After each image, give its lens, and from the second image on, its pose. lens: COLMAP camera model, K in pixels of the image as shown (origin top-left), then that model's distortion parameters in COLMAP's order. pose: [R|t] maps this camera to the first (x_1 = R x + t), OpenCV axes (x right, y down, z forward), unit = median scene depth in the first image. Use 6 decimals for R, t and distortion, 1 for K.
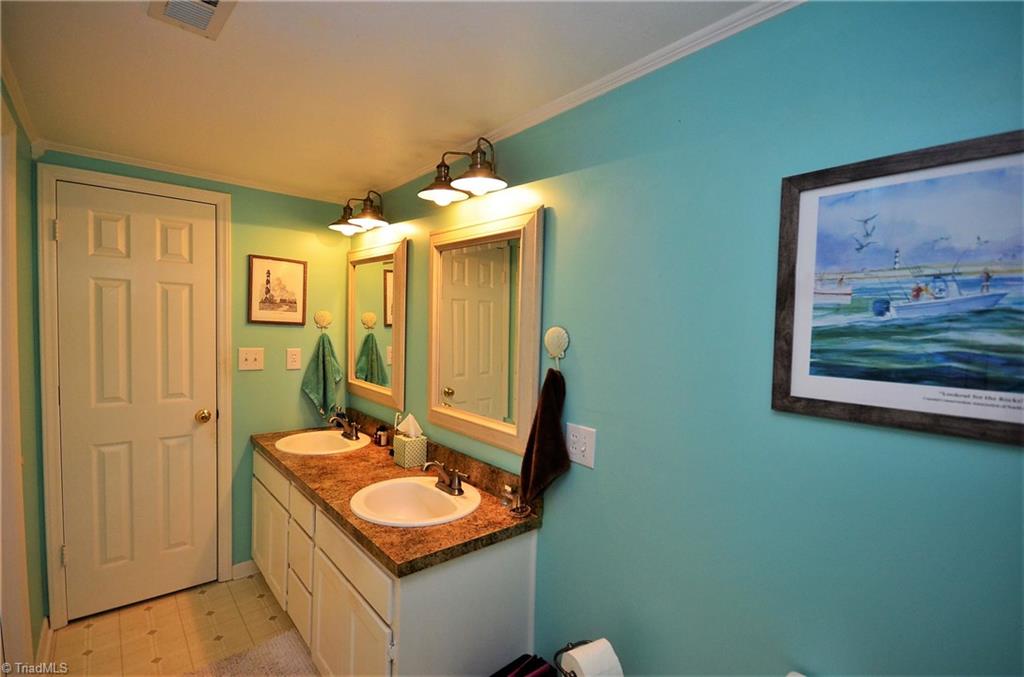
lens RADIAL K [[474.8, 0, 512.0], [0, 474.8, 338.5], [0, 0, 1]] dist [-0.000102, 0.000006]
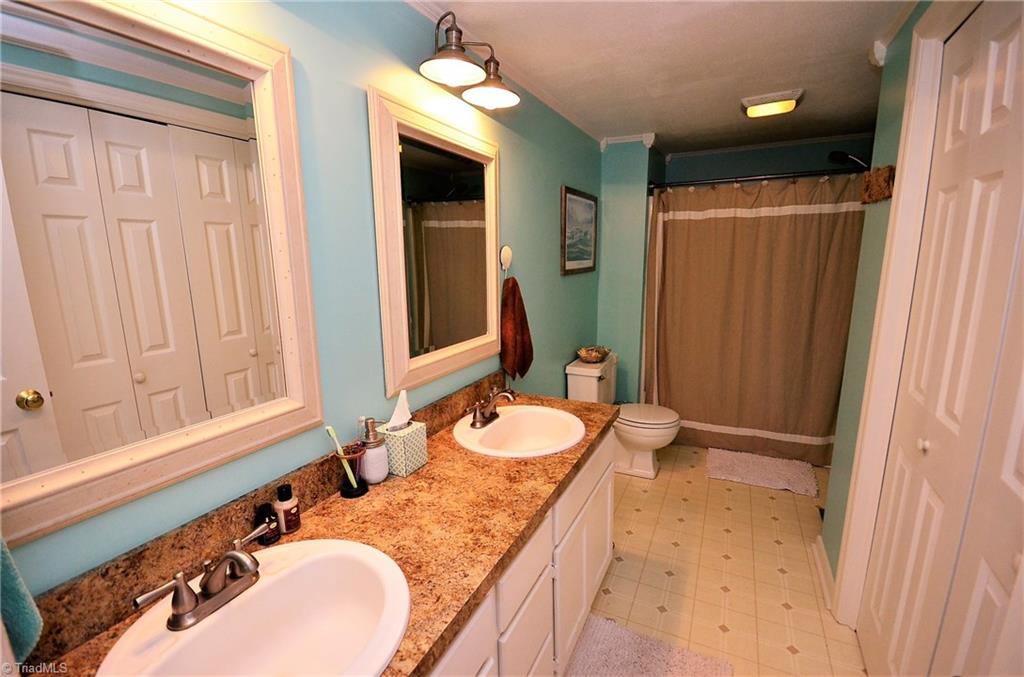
lens RADIAL K [[450.2, 0, 512.4], [0, 450.2, 346.2], [0, 0, 1]] dist [0.002414, -0.007088]
pose [[-0.394359, -0.199517, 0.897036, -0.901947], [0.040092, 0.971482, 0.233700, -0.038086], [-0.918081, 0.128126, -0.375114, 1.219337]]
